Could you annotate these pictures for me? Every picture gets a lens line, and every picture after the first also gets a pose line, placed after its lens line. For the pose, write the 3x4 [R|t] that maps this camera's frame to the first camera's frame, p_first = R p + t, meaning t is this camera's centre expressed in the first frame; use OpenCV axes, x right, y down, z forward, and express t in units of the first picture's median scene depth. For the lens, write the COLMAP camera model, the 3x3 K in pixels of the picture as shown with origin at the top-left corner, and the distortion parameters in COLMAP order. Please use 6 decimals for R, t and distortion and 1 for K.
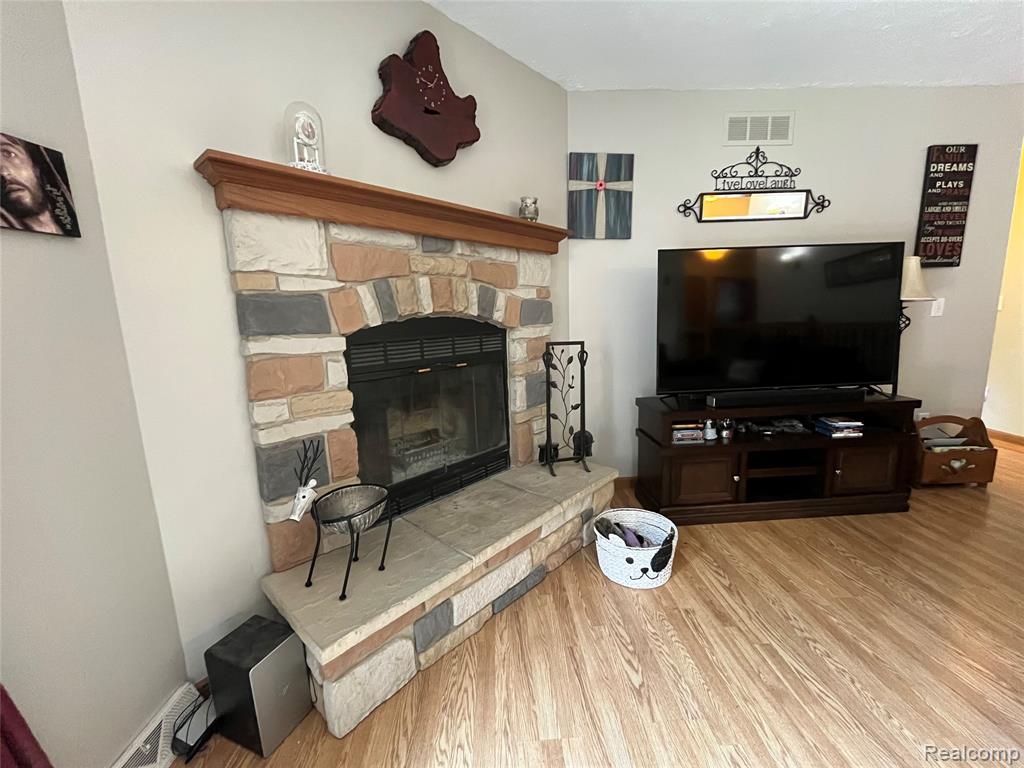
lens RADIAL K [[422.7, 0, 512.0], [0, 422.7, 384.0], [0, 0, 1]] dist [-0.005879, -0.000108]
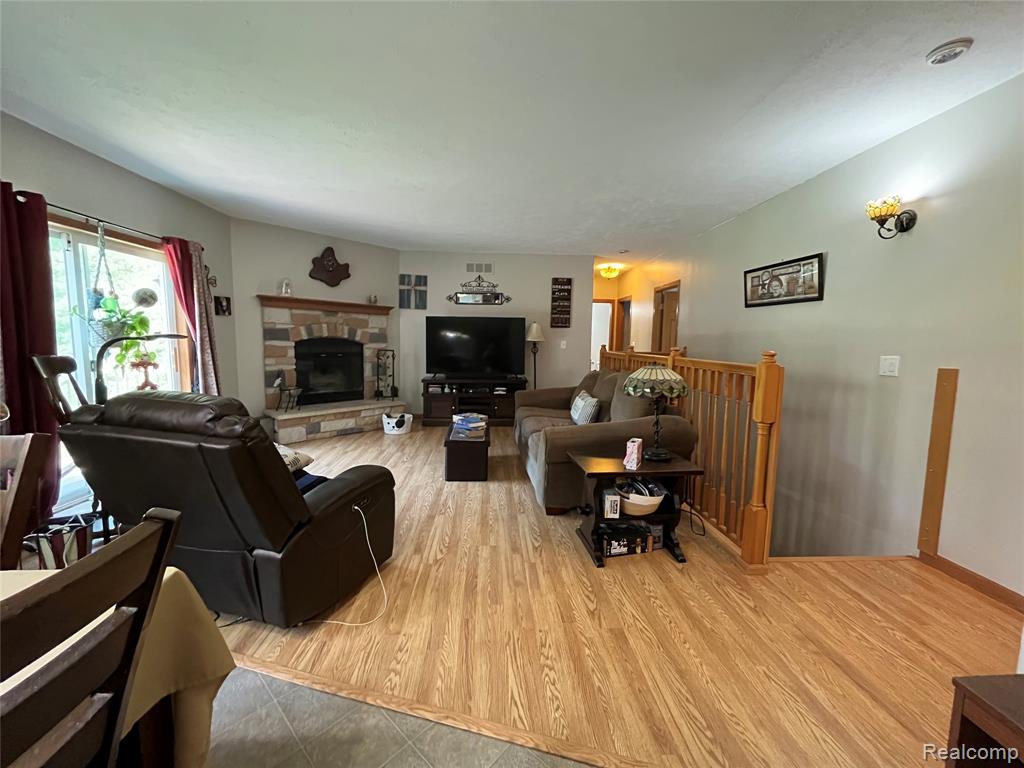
lens RADIAL K [[422.7, 0, 512.0], [0, 422.7, 384.0], [0, 0, 1]] dist [-0.005879, -0.000108]
pose [[0.998607, 0.049773, 0.017485, 0.914469], [-0.048561, 0.996768, -0.063988, 0.249934], [-0.020613, 0.063050, 0.997797, -1.672105]]
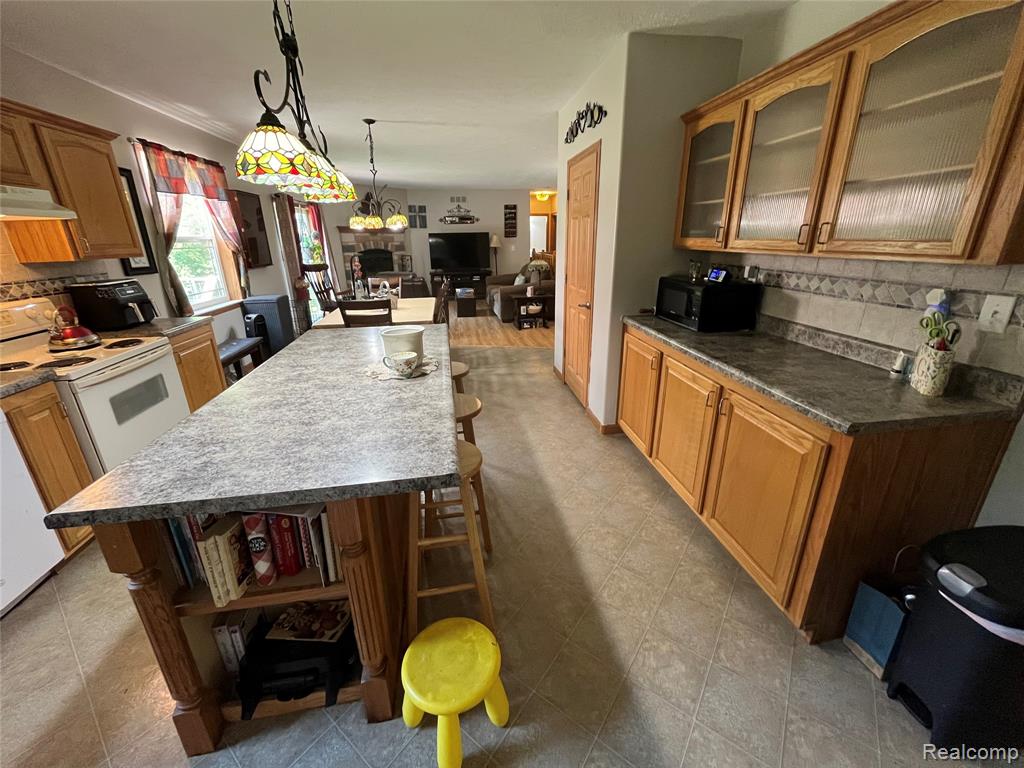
lens RADIAL K [[422.7, 0, 512.0], [0, 422.7, 384.0], [0, 0, 1]] dist [-0.005879, -0.000108]
pose [[0.994822, -0.012336, 0.100878, 0.793882], [-0.004786, 0.985818, 0.167752, 0.492434], [-0.101517, -0.167366, 0.980654, -3.758839]]
